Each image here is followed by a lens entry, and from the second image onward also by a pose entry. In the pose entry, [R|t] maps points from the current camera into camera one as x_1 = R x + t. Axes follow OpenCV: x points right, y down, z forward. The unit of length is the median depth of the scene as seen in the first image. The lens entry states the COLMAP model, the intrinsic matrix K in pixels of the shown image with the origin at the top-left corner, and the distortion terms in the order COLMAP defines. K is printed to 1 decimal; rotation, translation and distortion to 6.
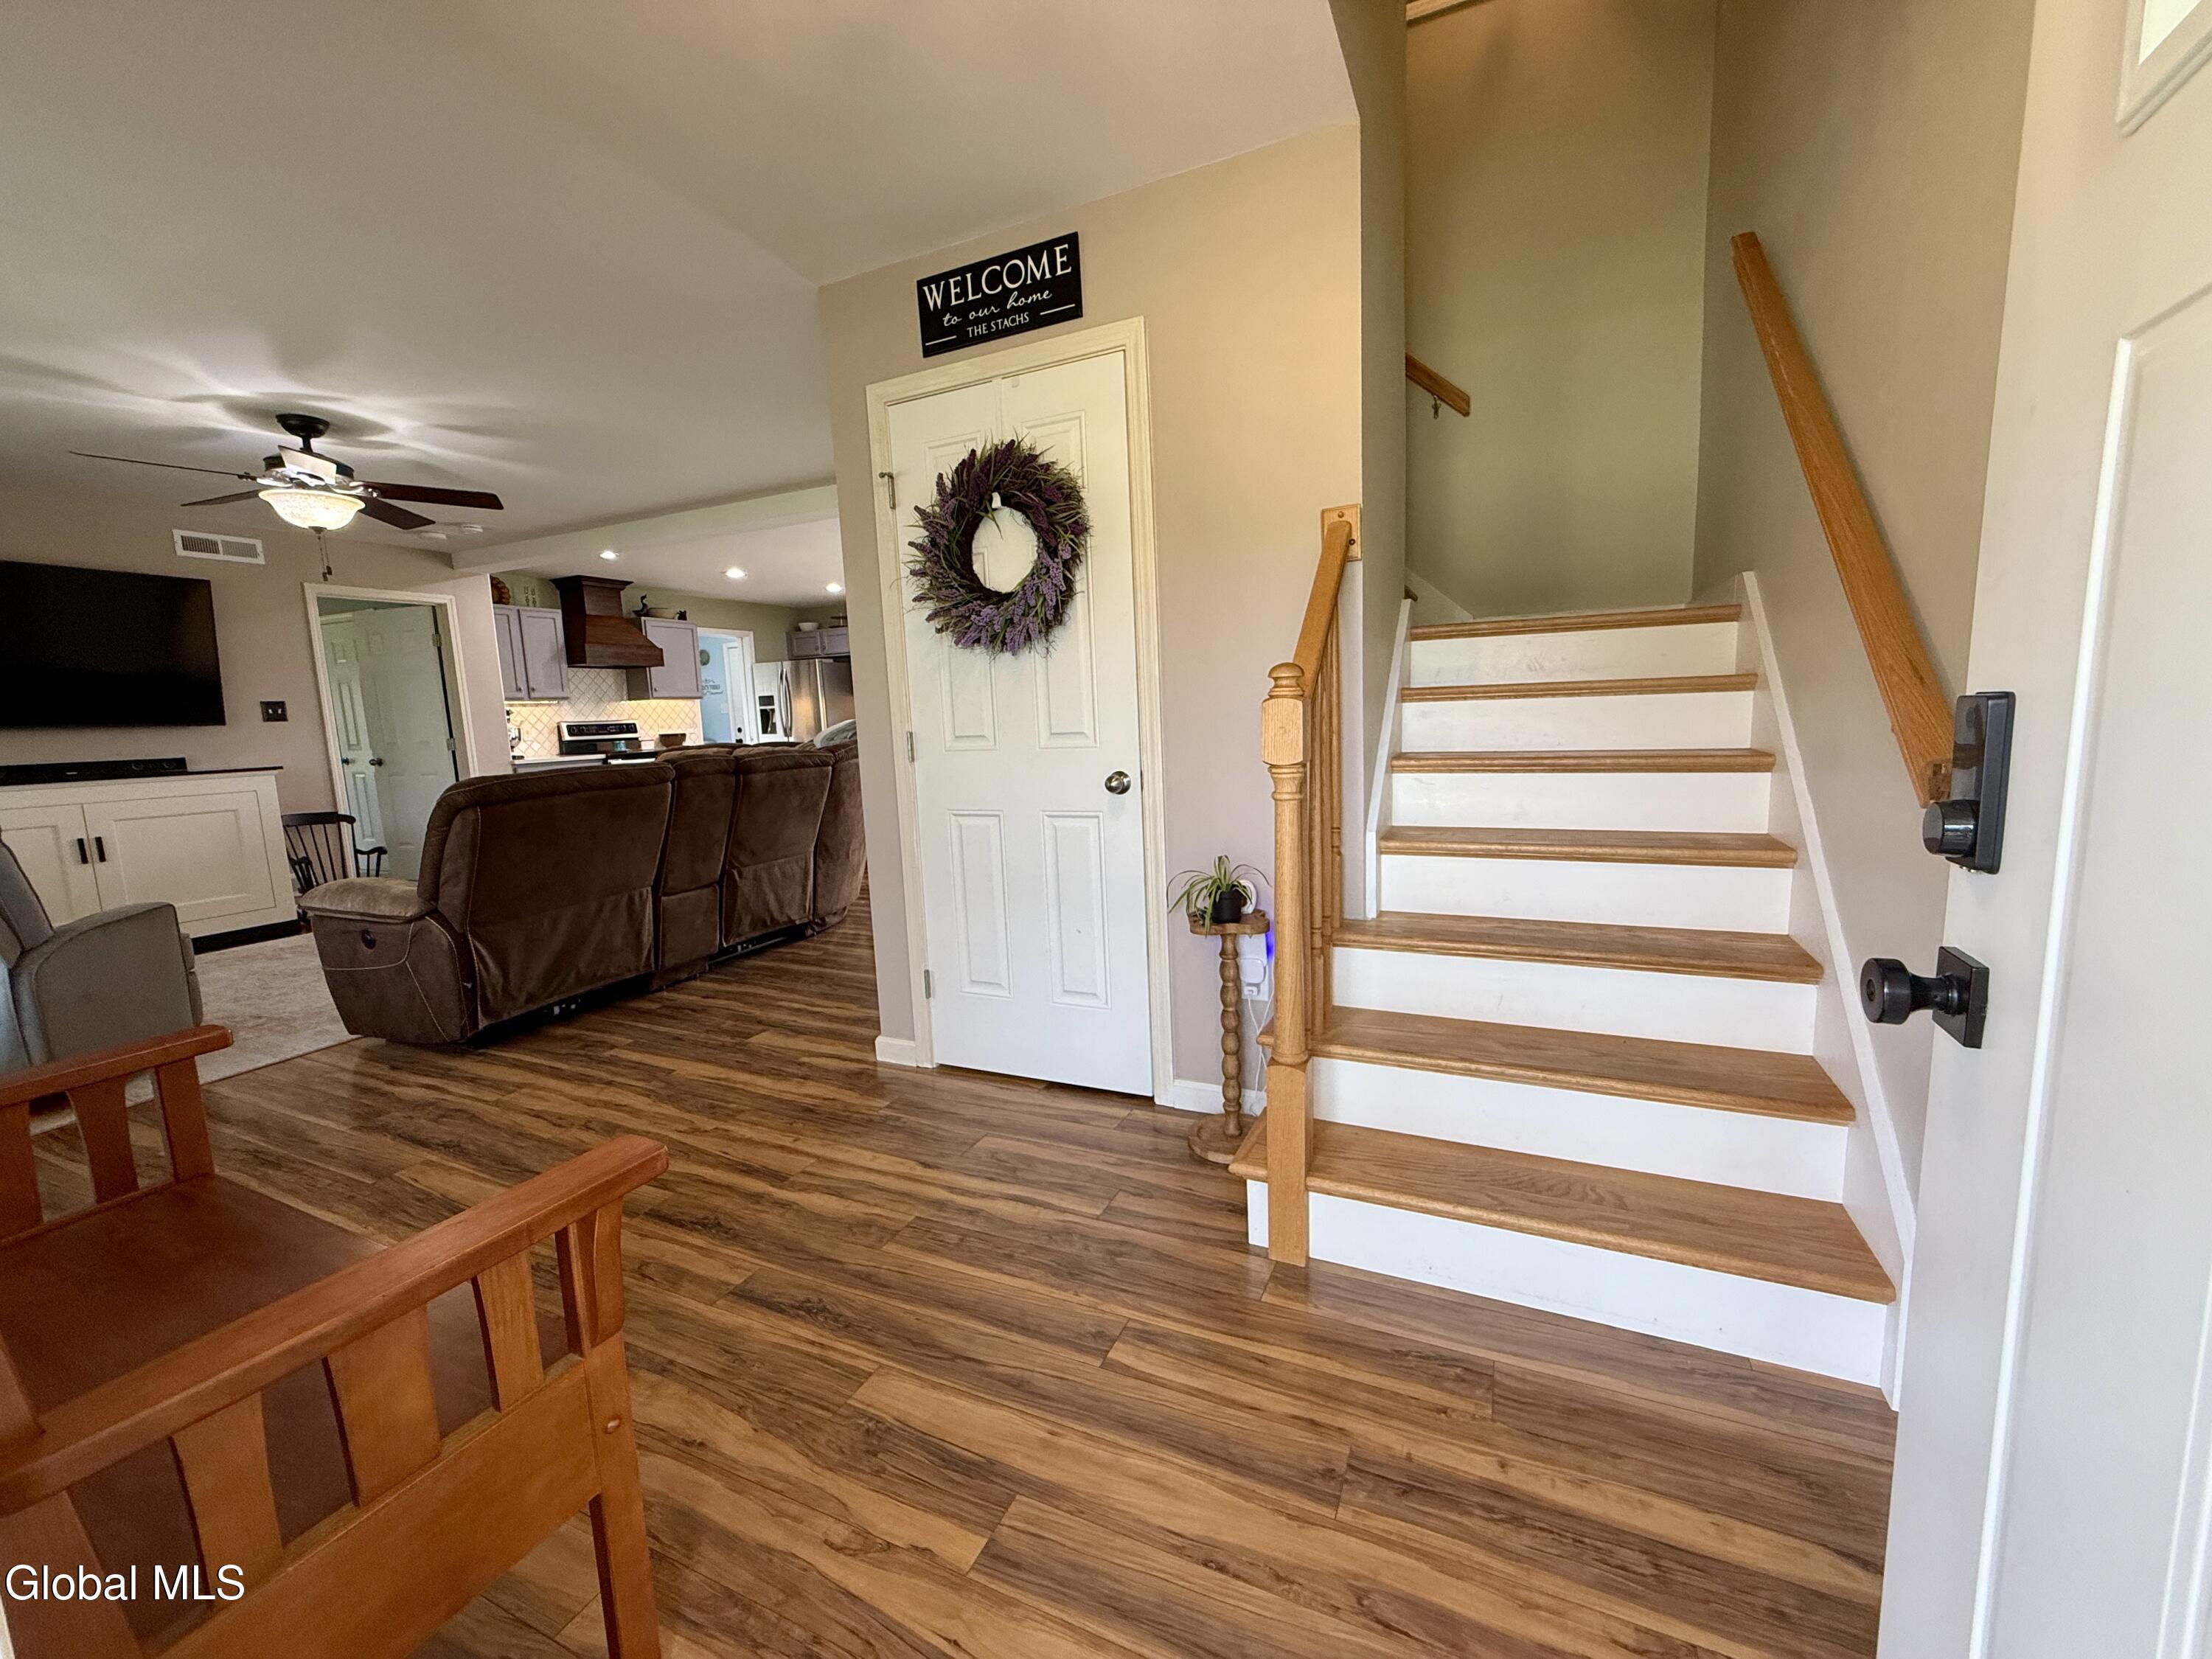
lens RADIAL K [[884.6, 0, 1107.3], [0, 884.6, 829.7], [0, 0, 1]] dist [-0.000014, 0.000242]
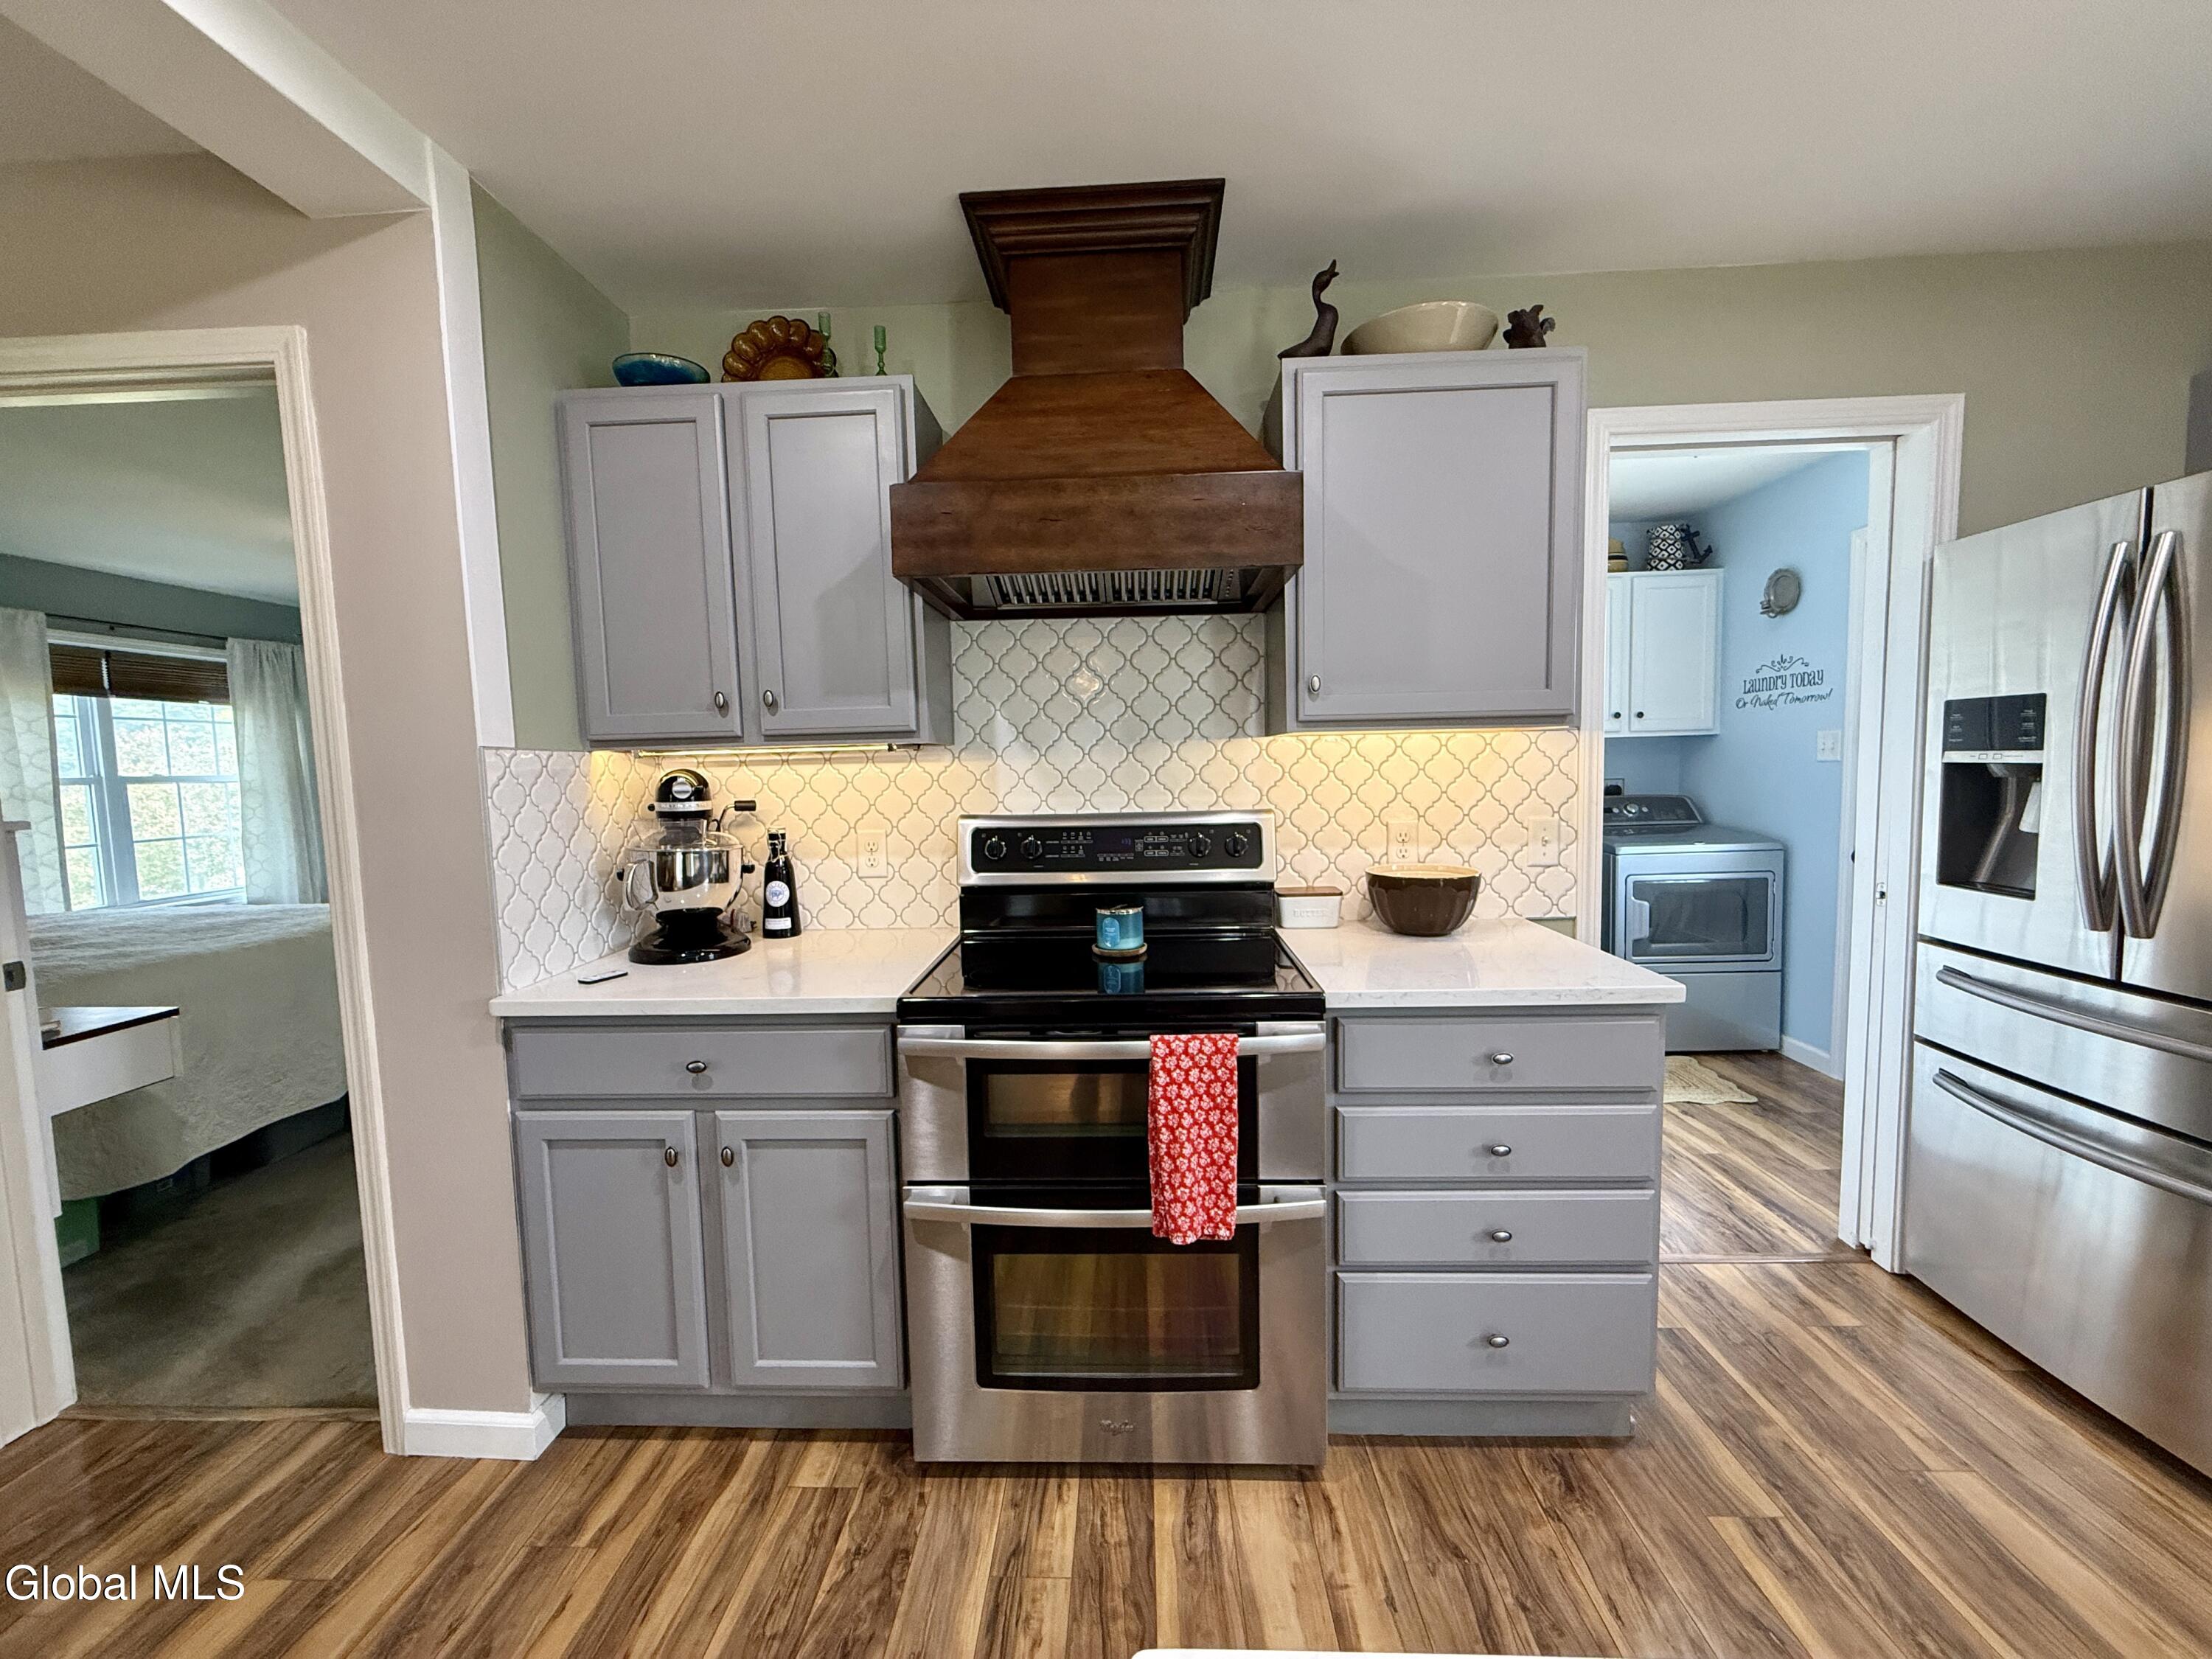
lens RADIAL K [[884.6, 0, 1100.4], [0, 884.6, 831.6], [0, 0, 1]] dist [-0.000014, 0.000242]
pose [[0.381380, 0.096575, -0.919360, -0.317135], [-0.116066, 0.991660, 0.056022, -0.125182], [0.917103, 0.085341, 0.389409, 0.848190]]
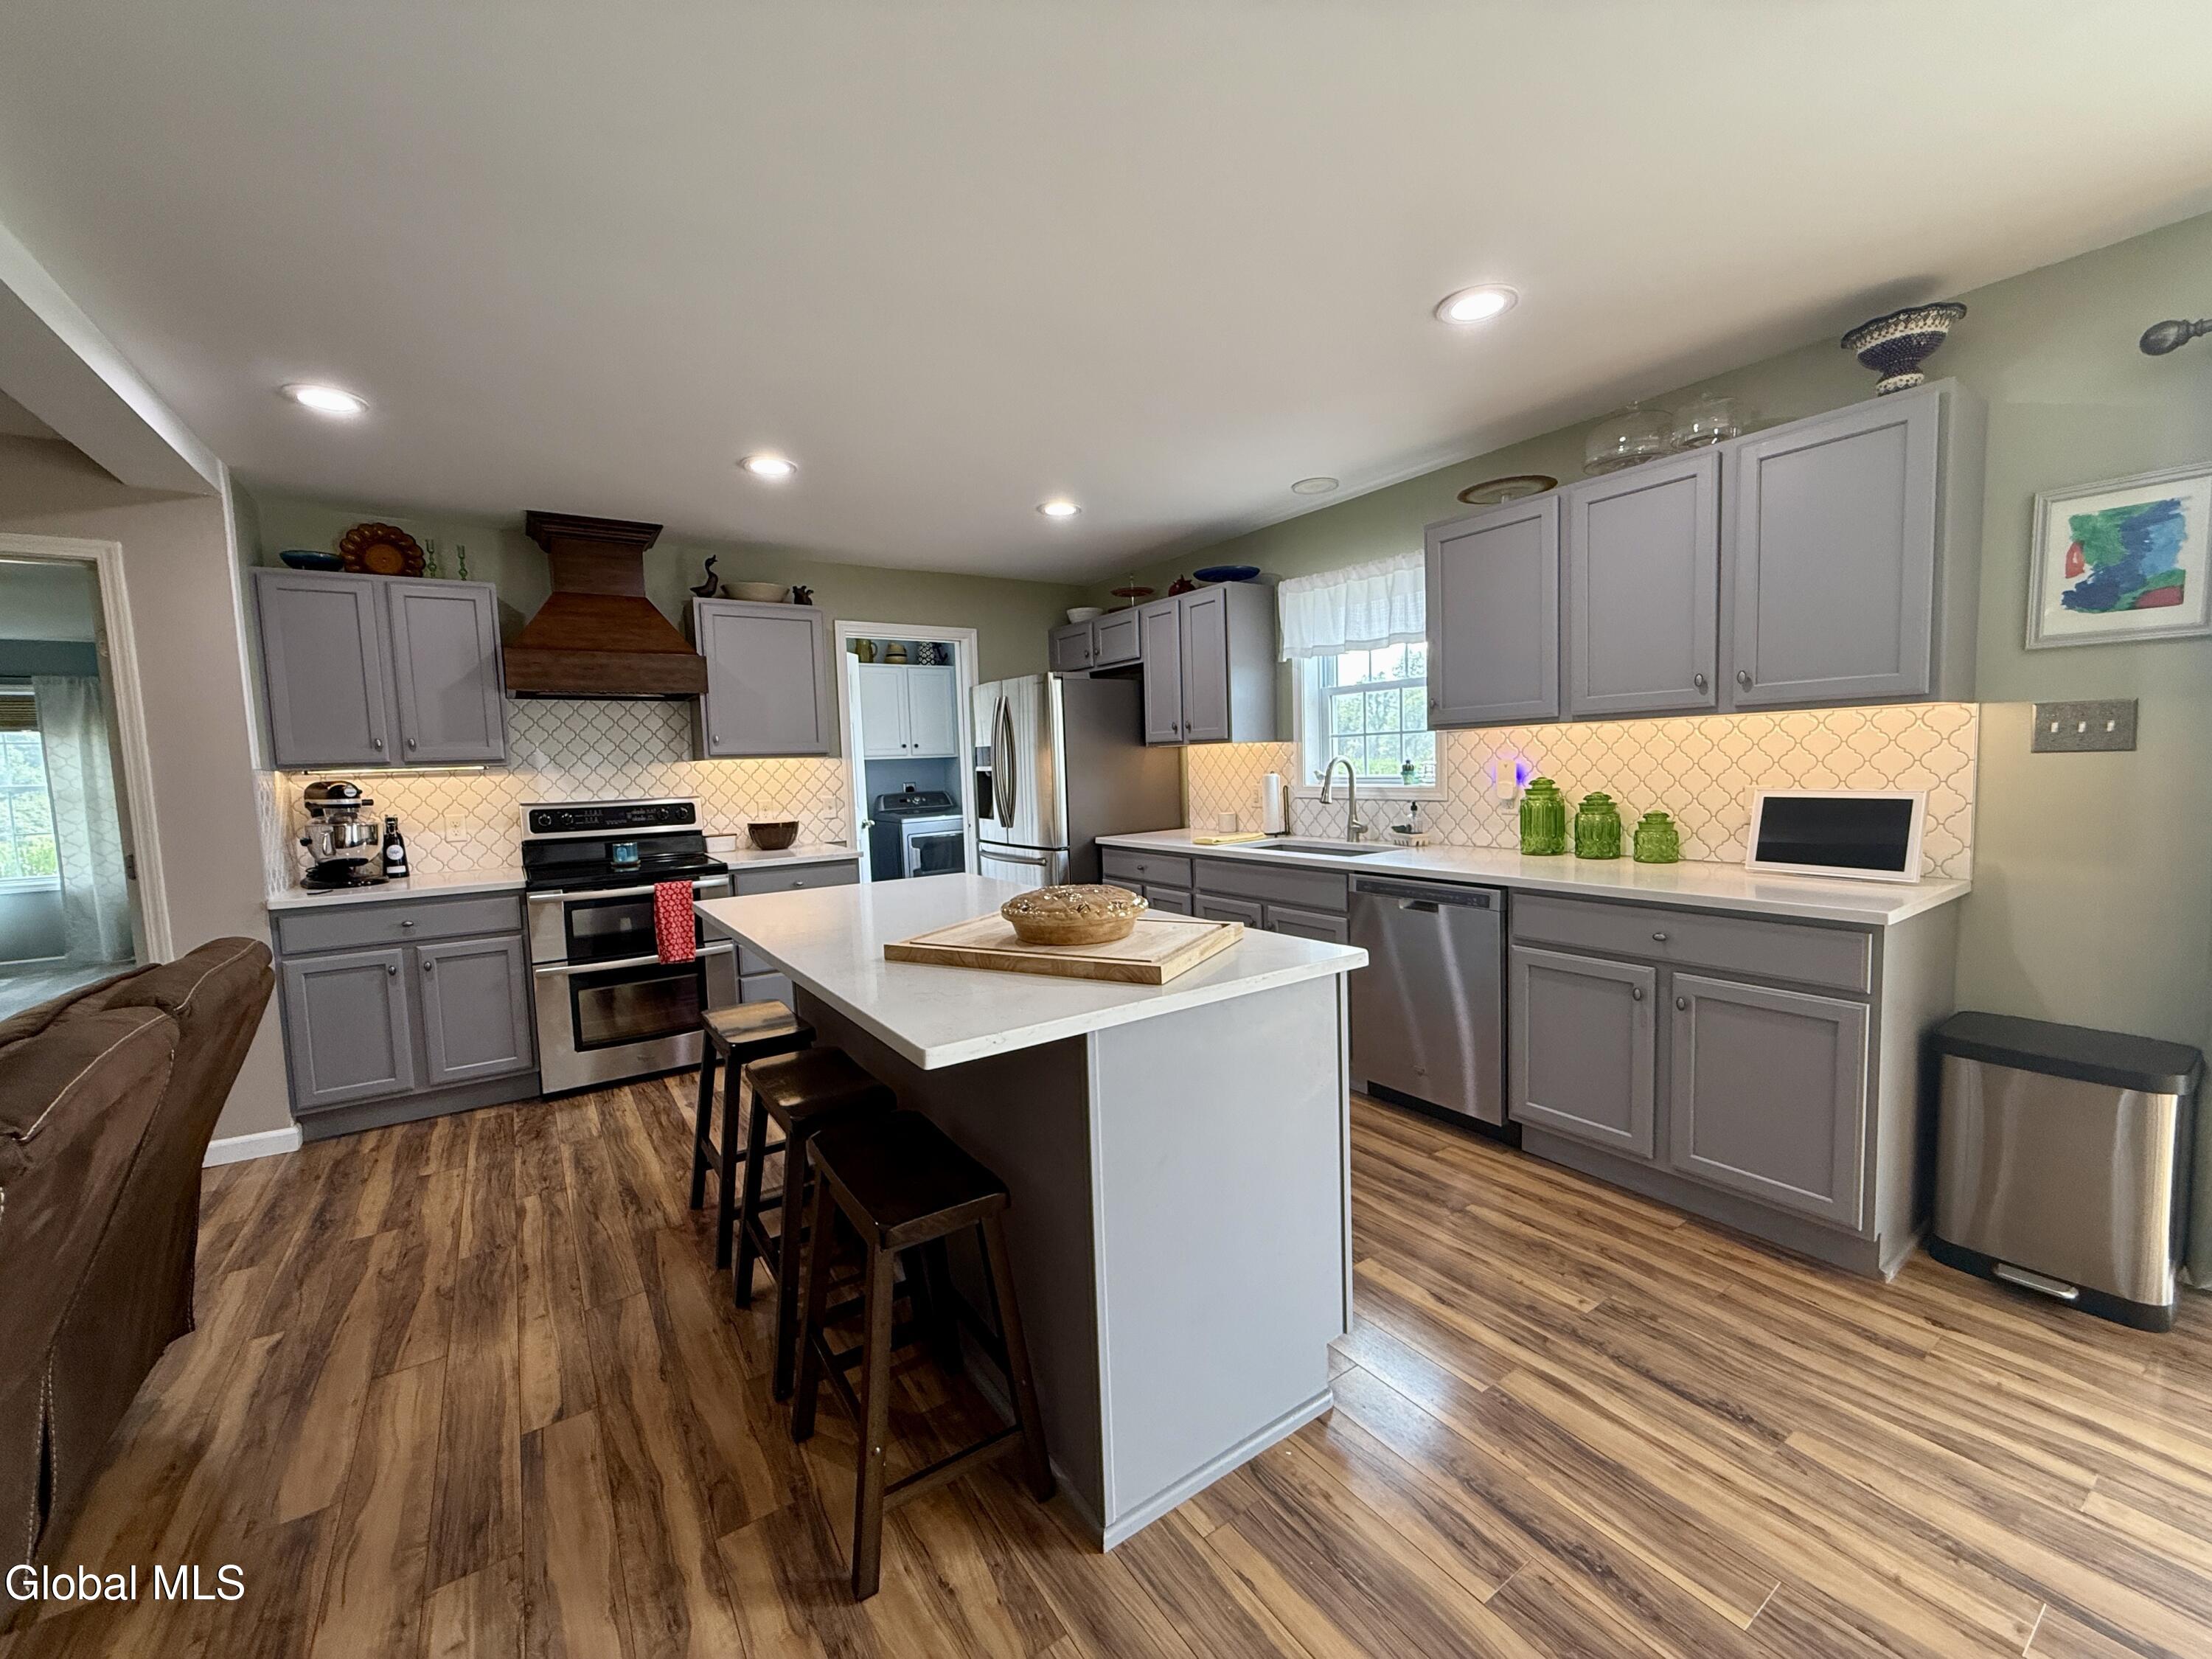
lens RADIAL K [[884.6, 0, 1100.3], [0, 884.6, 830.4], [0, 0, 1]] dist [-0.000014, 0.000242]
pose [[0.853956, 0.047789, -0.518146, -0.057531], [-0.068516, 0.997431, -0.020927, -0.108299], [0.515814, 0.053372, 0.855036, 0.667801]]
